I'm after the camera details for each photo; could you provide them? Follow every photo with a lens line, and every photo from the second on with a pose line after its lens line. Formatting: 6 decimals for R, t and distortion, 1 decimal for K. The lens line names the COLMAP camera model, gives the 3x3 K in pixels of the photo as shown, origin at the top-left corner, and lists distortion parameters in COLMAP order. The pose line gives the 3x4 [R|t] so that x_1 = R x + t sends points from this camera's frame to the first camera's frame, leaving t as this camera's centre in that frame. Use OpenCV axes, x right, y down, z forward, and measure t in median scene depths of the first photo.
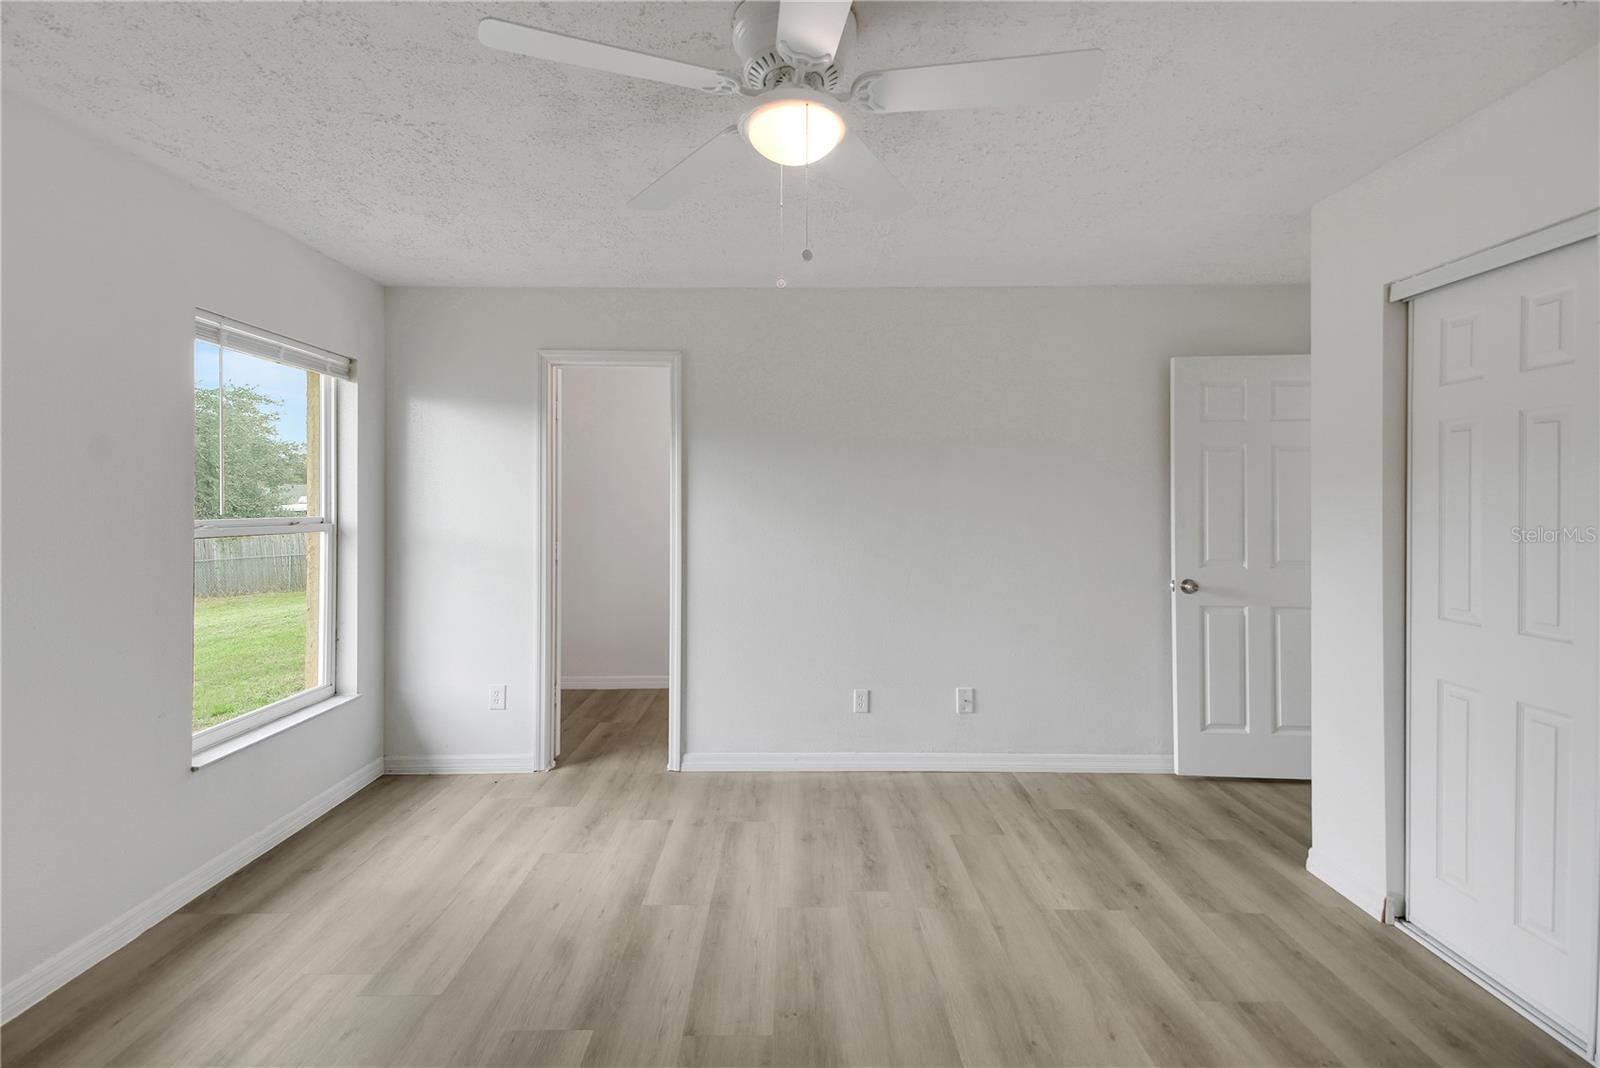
lens RADIAL K [[713.8, 0, 793.6], [0, 713.8, 500.0], [0, 0, 1]] dist [0.055954, -0.023617]
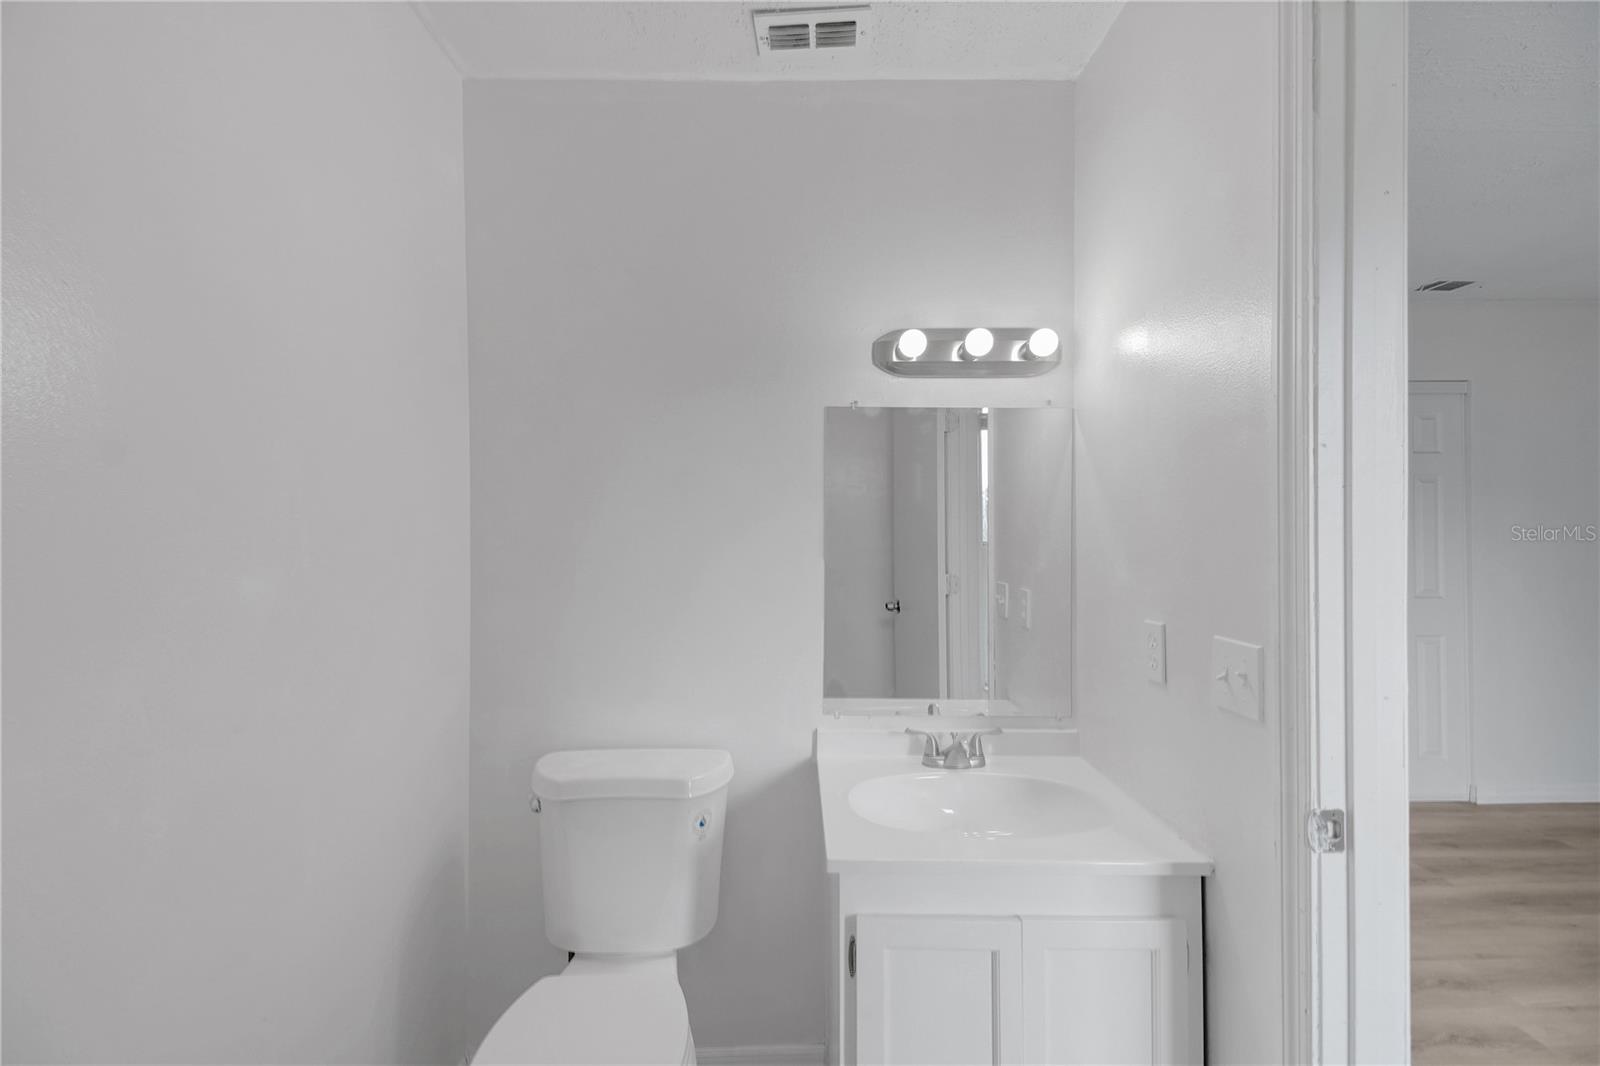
lens RADIAL K [[712.4, 0, 803.0], [0, 712.4, 510.5], [0, 0, 1]] dist [0.051381, -0.023460]
pose [[-0.018338, 0.018182, 0.999667, -0.548169], [-0.006349, 0.999812, -0.018301, 0.009038], [-0.999812, -0.006683, -0.018219, 1.522011]]
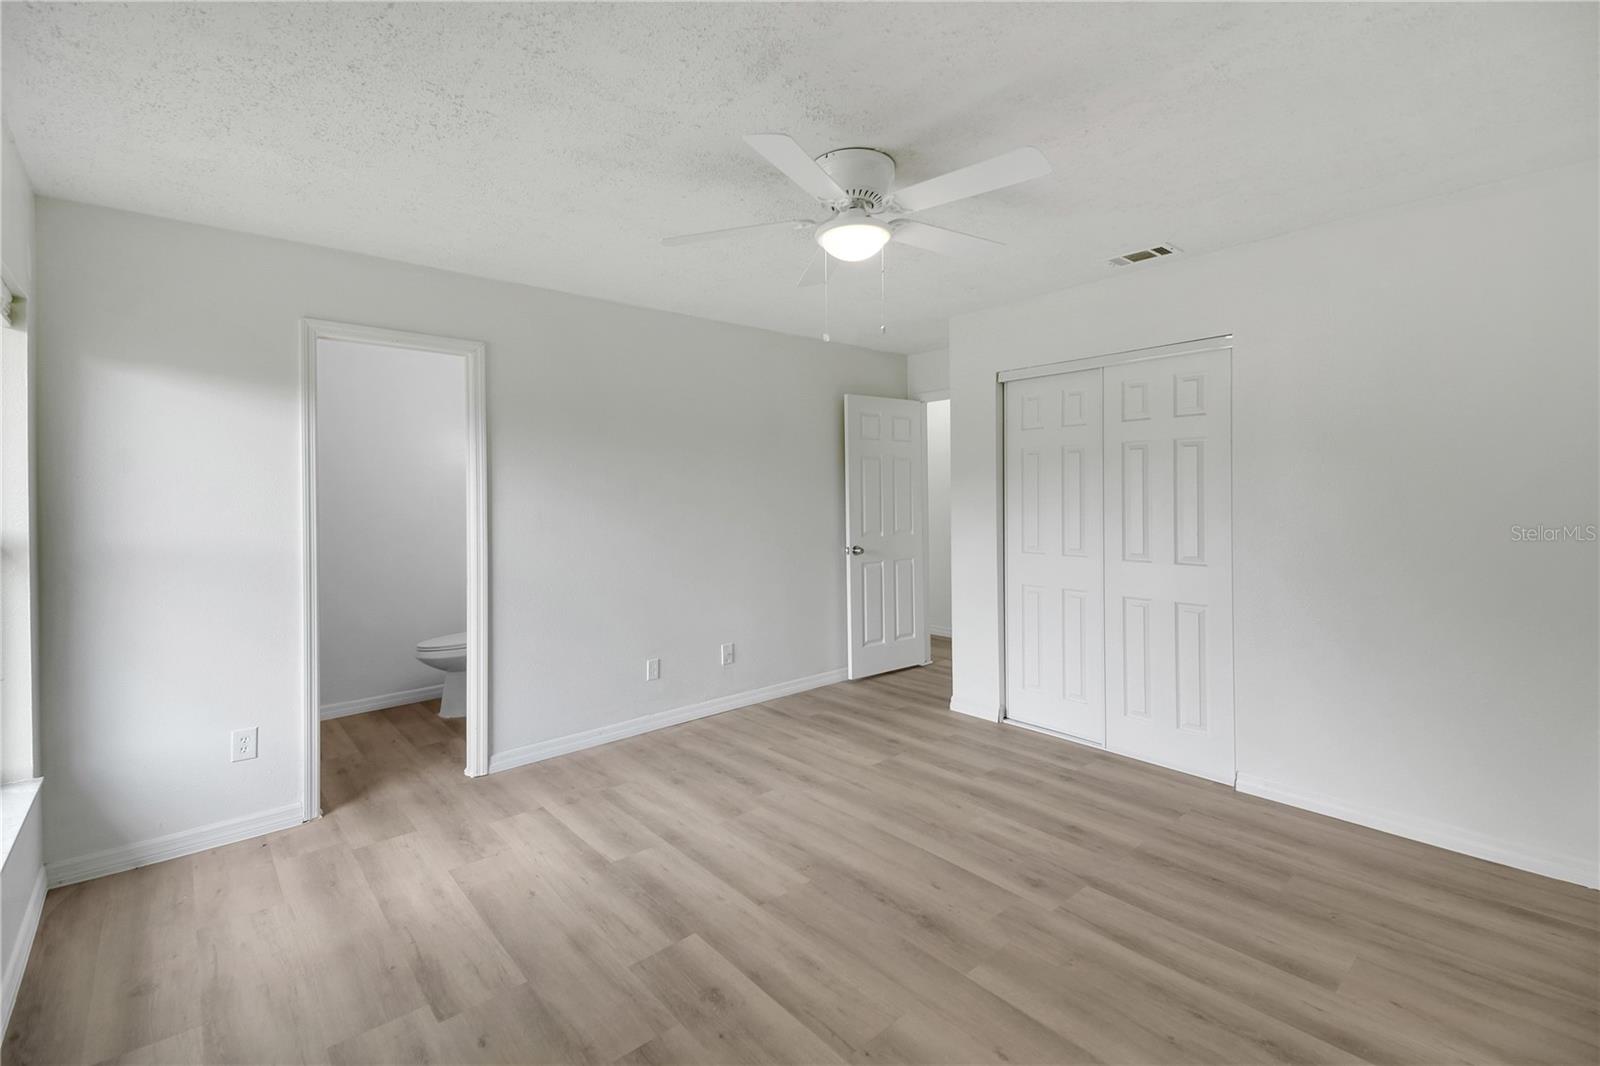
lens RADIAL K [[696.8, 0, 789.3], [0, 696.8, 497.8], [0, 0, 1]] dist [0.050640, -0.021595]
pose [[0.761623, -0.012418, 0.647902, -0.571481], [0.011320, 0.999919, 0.005858, 0.002120], [-0.647922, 0.002873, 0.761701, 0.007075]]
